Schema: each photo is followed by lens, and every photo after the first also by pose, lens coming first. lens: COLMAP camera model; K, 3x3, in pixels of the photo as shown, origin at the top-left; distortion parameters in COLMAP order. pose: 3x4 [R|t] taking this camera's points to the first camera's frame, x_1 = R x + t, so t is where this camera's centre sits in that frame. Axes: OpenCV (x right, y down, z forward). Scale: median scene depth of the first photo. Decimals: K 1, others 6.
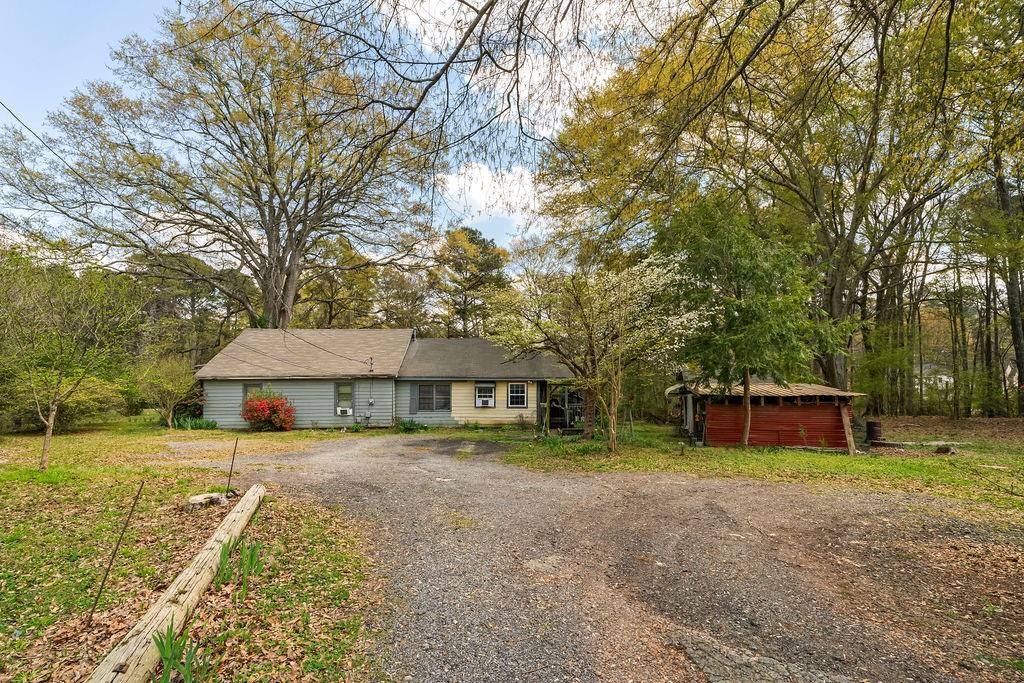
lens RADIAL K [[447.1, 0, 510.3], [0, 447.1, 354.9], [0, 0, 1]] dist [0.002930, -0.000037]
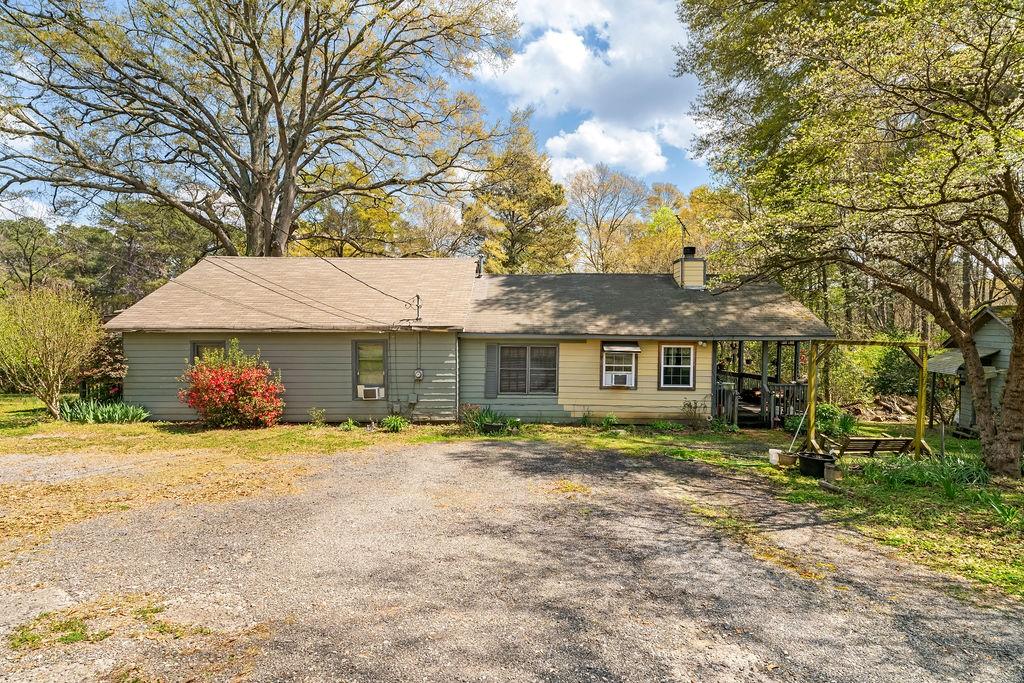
lens RADIAL K [[494.9, 0, 513.1], [0, 494.9, 341.7], [0, 0, 1]] dist [-0.001623, -0.000186]
pose [[0.999298, 0.007552, -0.036694, -0.166092], [-0.006507, 0.999572, 0.028522, 0.043105], [0.036894, -0.028263, 0.998919, 0.382041]]
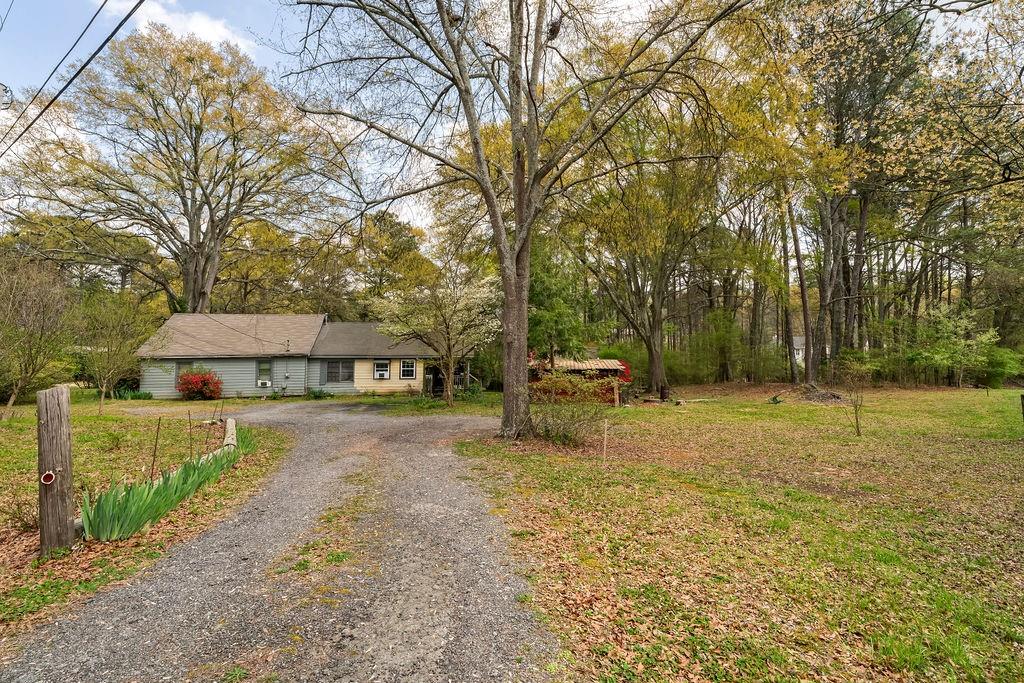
lens RADIAL K [[477.1, 0, 515.1], [0, 477.1, 307.6], [0, 0, 1]] dist [-0.001955, 0.000282]
pose [[0.989164, 0.010251, 0.146455, 0.118643], [-0.005605, 0.999469, -0.032102, -0.044367], [-0.146707, 0.030933, 0.988696, -0.404794]]
